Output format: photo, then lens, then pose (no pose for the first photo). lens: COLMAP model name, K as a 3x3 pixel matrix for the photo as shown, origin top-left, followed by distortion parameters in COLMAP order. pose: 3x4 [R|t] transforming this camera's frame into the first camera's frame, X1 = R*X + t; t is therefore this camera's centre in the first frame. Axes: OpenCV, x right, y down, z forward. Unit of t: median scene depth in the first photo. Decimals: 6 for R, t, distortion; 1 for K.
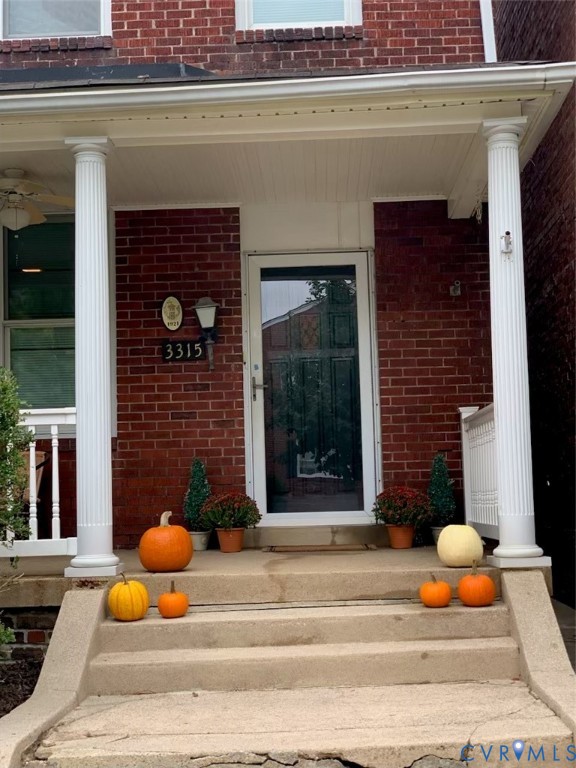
lens RADIAL K [[1164.5, 0, 288.0], [0, 1164.5, 384.0], [0, 0, 1]] dist [0.068220, -0.032372]
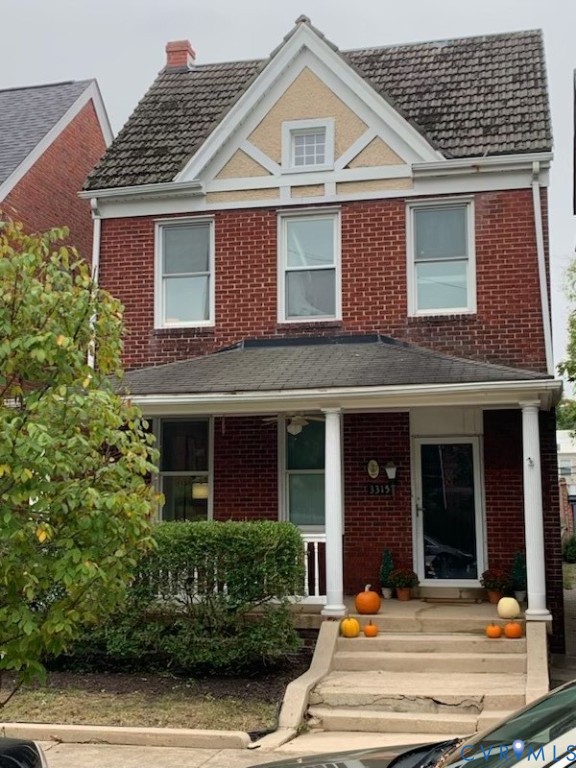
lens RADIAL K [[1018.8, 0, 300.0], [0, 1018.8, 393.2], [0, 0, 1]] dist [0.254229, -0.901379]
pose [[0.982216, -0.004838, -0.187690, 0.097474], [0.001759, 0.999861, -0.016570, -0.160600], [0.187744, 0.015945, 0.982089, -0.663917]]
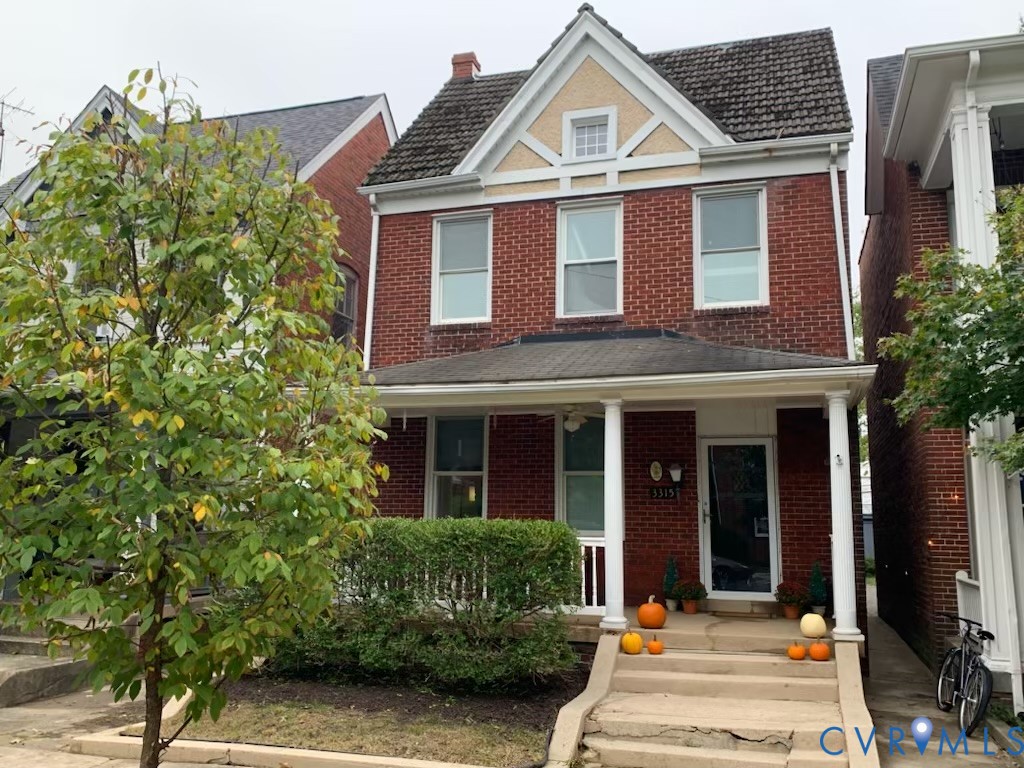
lens RADIAL K [[899.5, 0, 512.0], [0, 899.5, 384.0], [0, 0, 1]] dist [0.168072, -0.466388]
pose [[0.964599, -0.004516, -0.263682, 0.052952], [-0.010975, 0.998300, -0.057248, -0.114736], [0.263492, 0.058115, 0.962909, -0.395355]]
